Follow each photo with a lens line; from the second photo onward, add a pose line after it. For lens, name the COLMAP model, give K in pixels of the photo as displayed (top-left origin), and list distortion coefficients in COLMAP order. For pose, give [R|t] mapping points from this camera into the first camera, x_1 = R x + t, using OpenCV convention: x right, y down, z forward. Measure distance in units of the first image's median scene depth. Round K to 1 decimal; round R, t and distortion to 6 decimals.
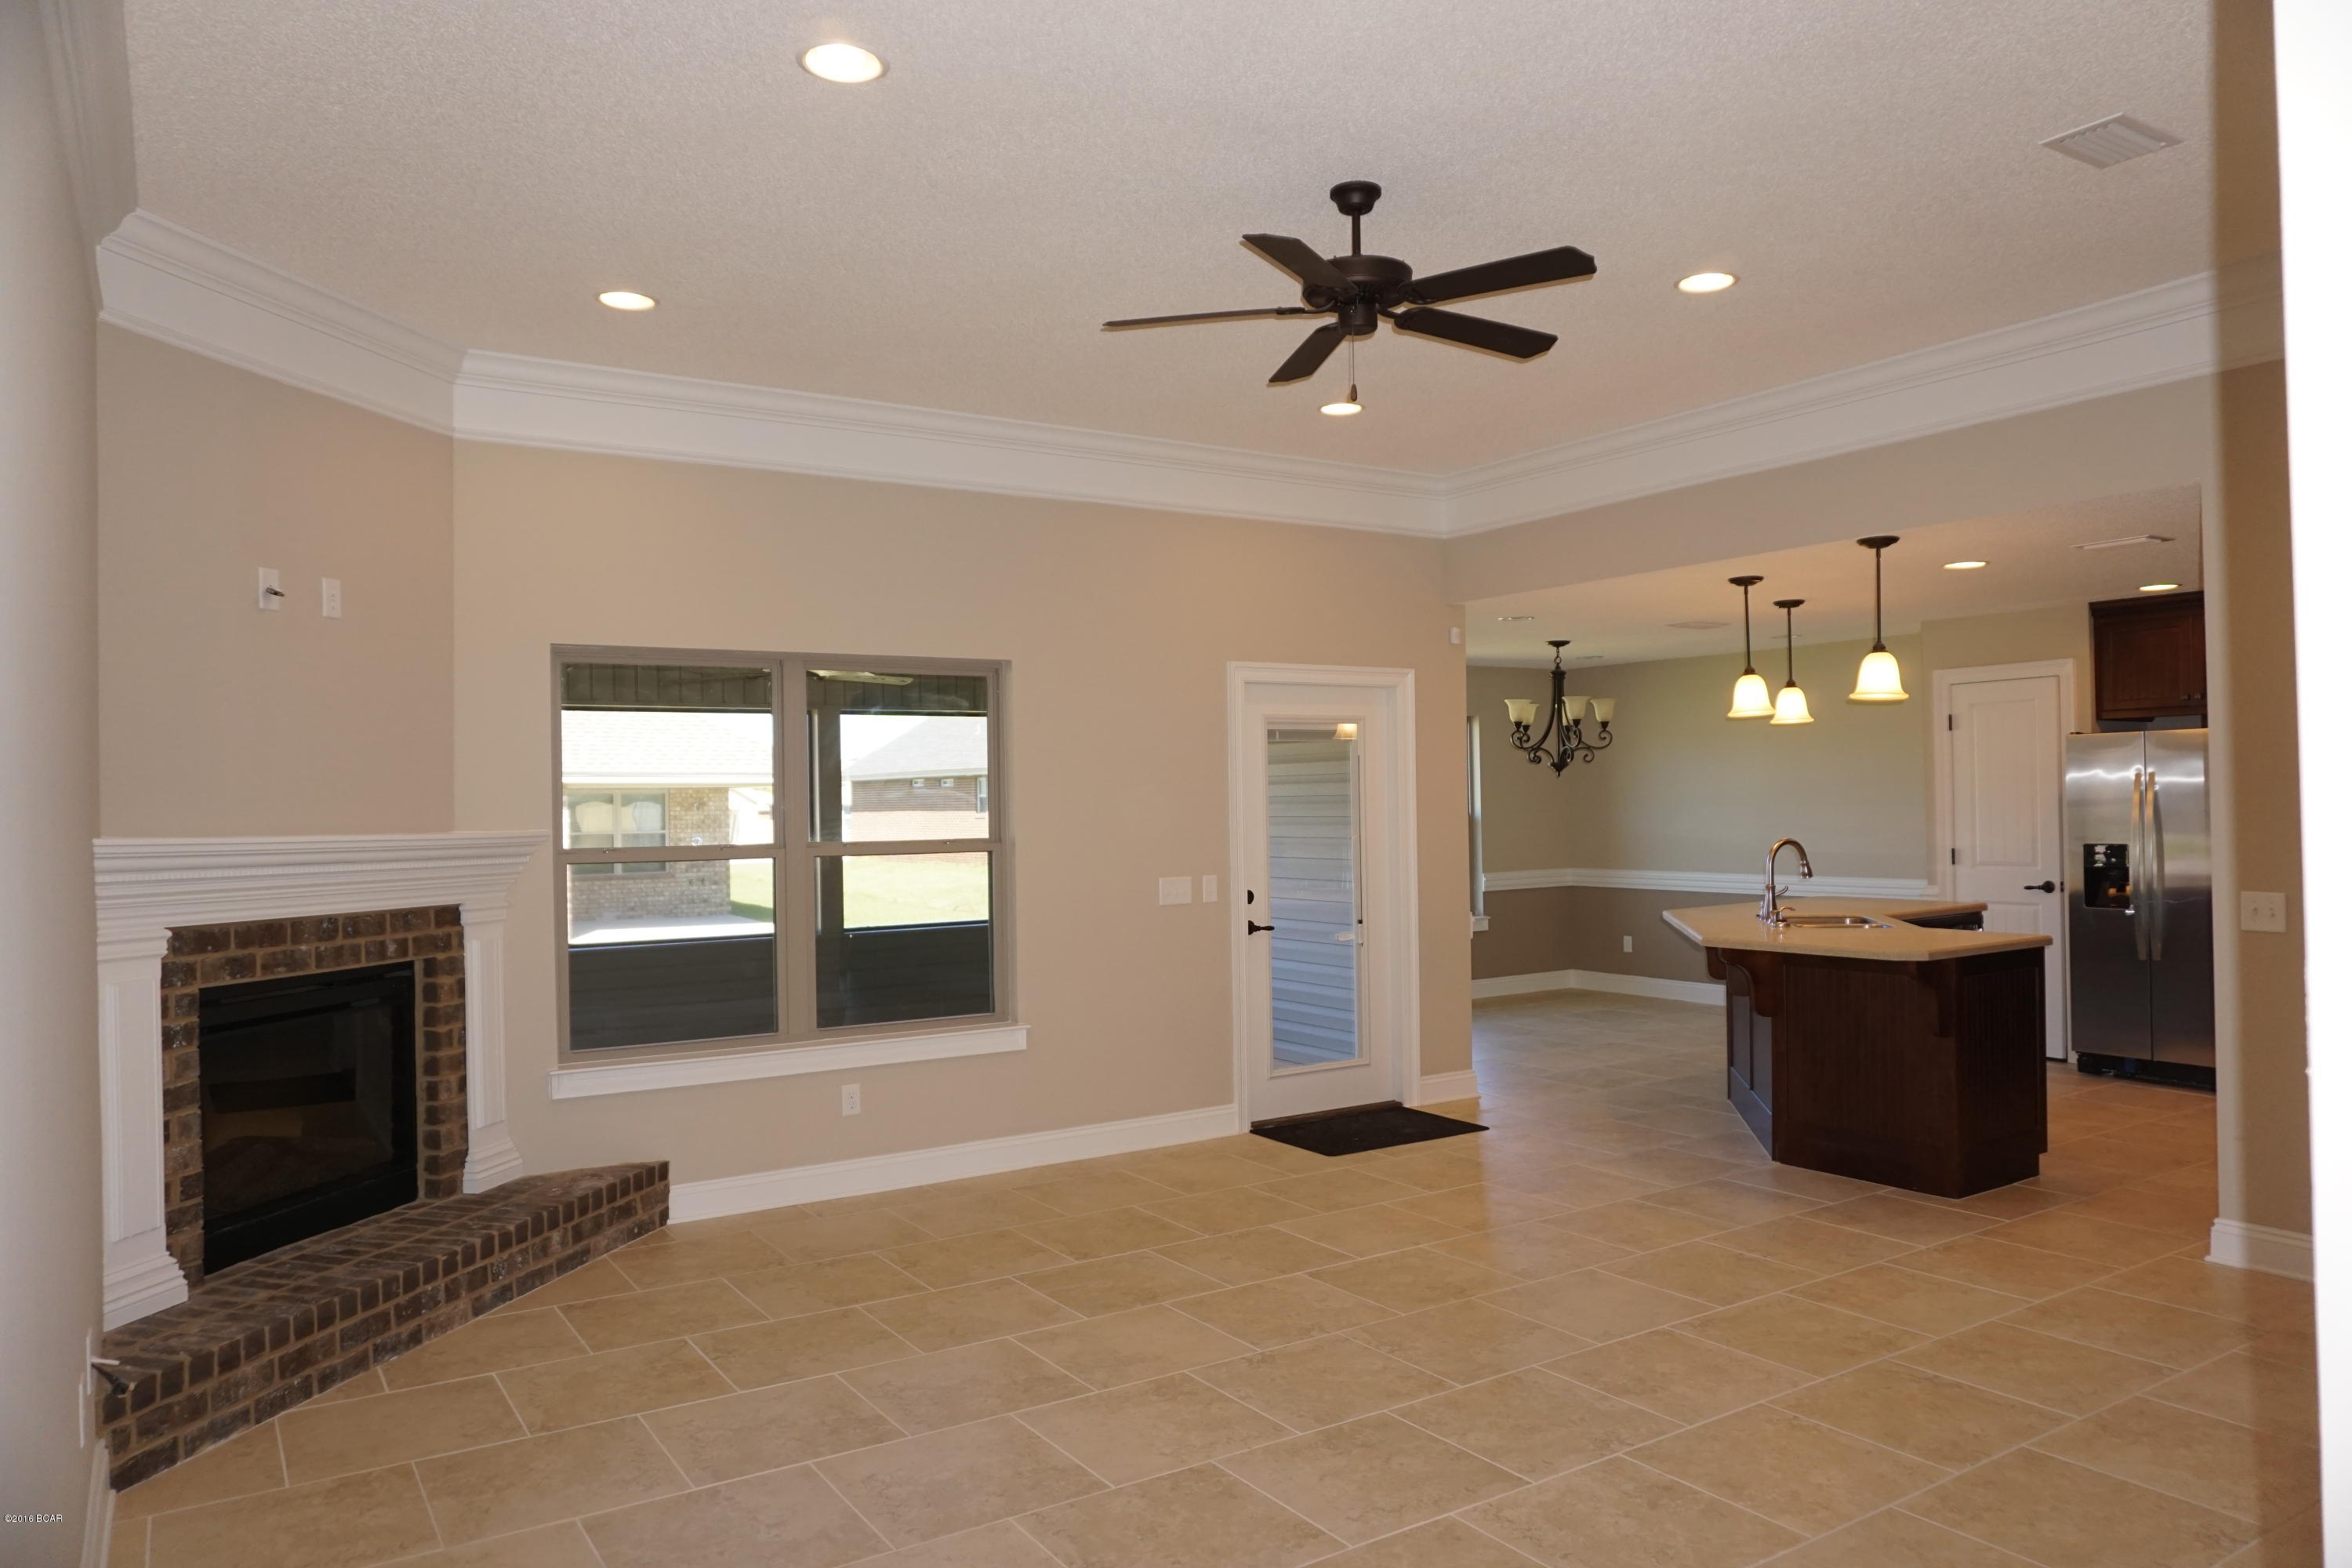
lens RADIAL K [[1564.2, 0, 1181.2], [0, 1564.2, 785.4], [0, 0, 1]] dist [-0.051104, 0.033790]
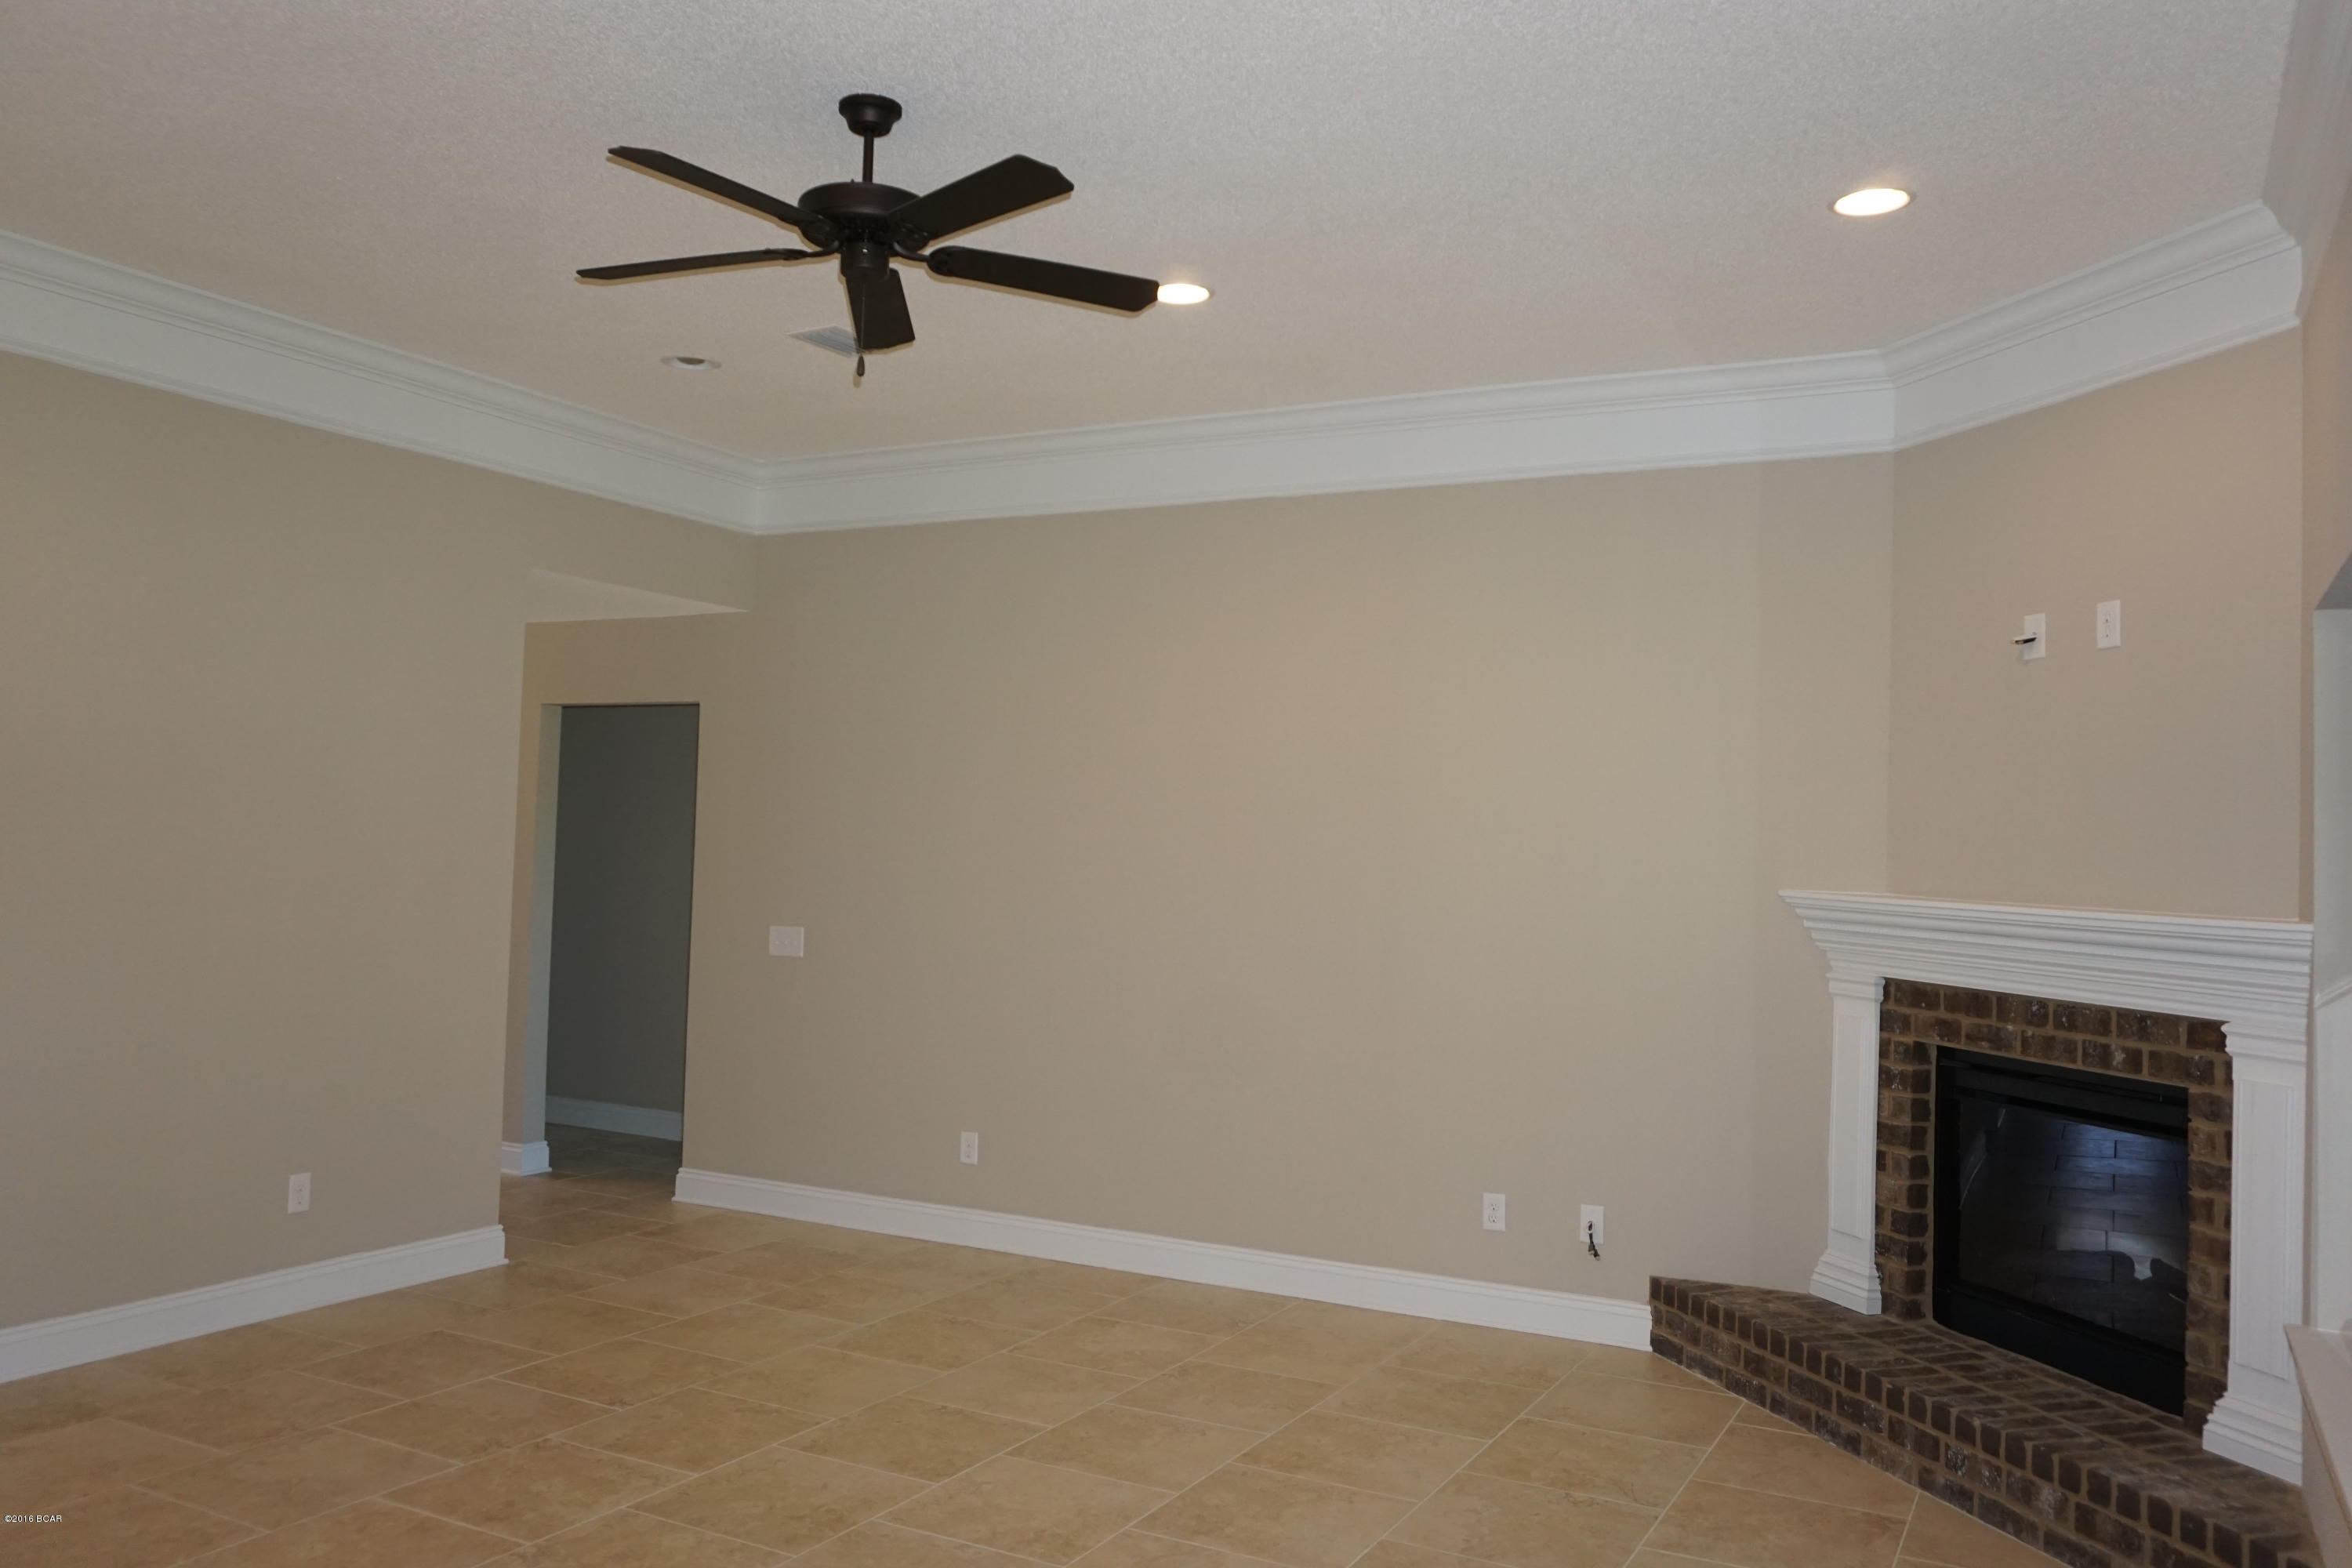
lens RADIAL K [[1792.0, 0, 1181.5], [0, 1792.0, 779.3], [0, 0, 1]] dist [-0.042412, 0.034004]
pose [[-0.872653, -0.027625, -0.487559, 0.363899], [-0.007990, 0.999073, -0.042305, 0.007191], [0.488276, -0.033021, -0.872064, 1.644010]]
